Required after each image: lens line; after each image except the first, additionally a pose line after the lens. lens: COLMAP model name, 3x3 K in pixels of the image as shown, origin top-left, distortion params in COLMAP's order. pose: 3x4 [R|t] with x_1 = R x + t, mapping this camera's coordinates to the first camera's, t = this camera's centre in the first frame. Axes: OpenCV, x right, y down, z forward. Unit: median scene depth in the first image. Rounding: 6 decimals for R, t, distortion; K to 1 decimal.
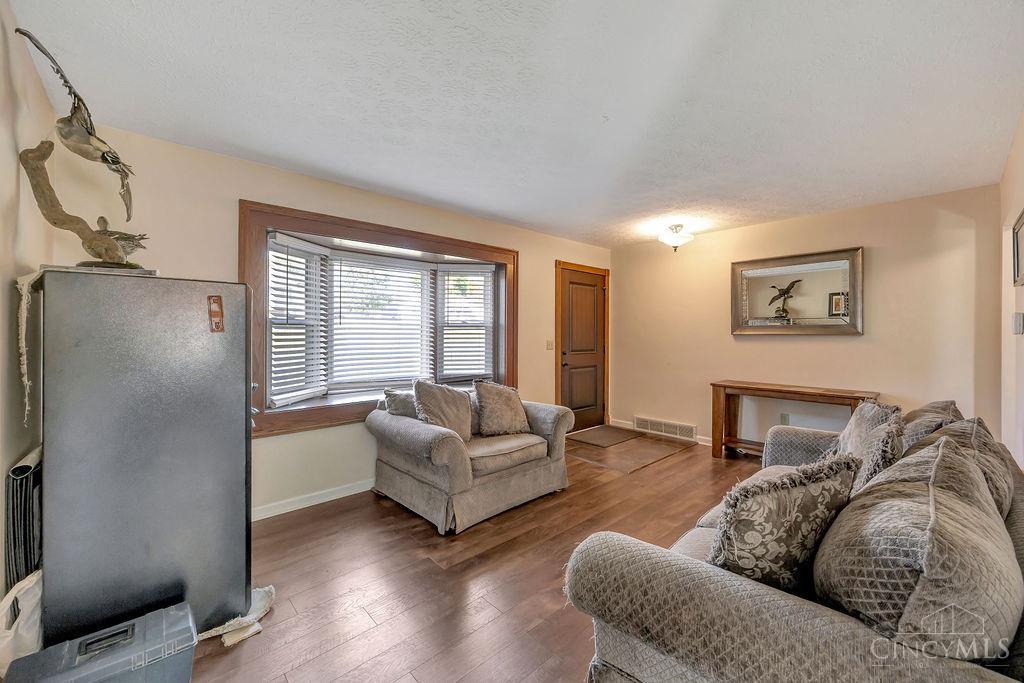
lens RADIAL K [[393.6, 0, 512.8], [0, 393.6, 335.6], [0, 0, 1]] dist [0.002673, -0.000018]
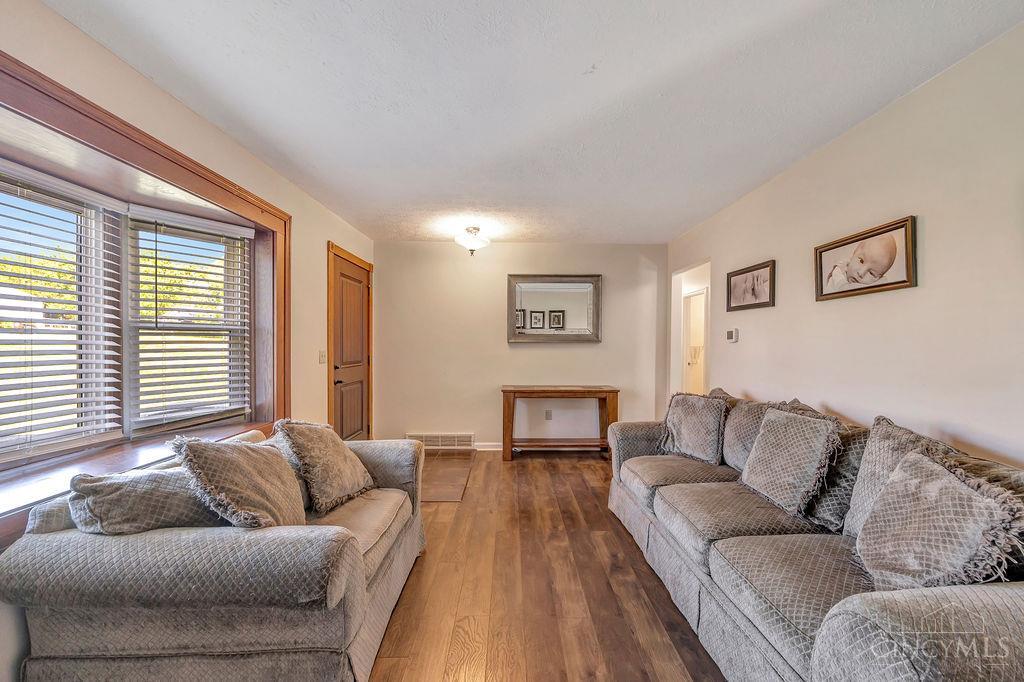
lens RADIAL K [[393.6, 0, 515.4], [0, 393.6, 350.7], [0, 0, 1]] dist [0.002673, -0.000018]
pose [[0.673577, -0.017227, 0.738916, -0.227949], [0.003765, 0.999795, 0.019877, -0.001323], [-0.739107, -0.010606, 0.673504, 0.283507]]
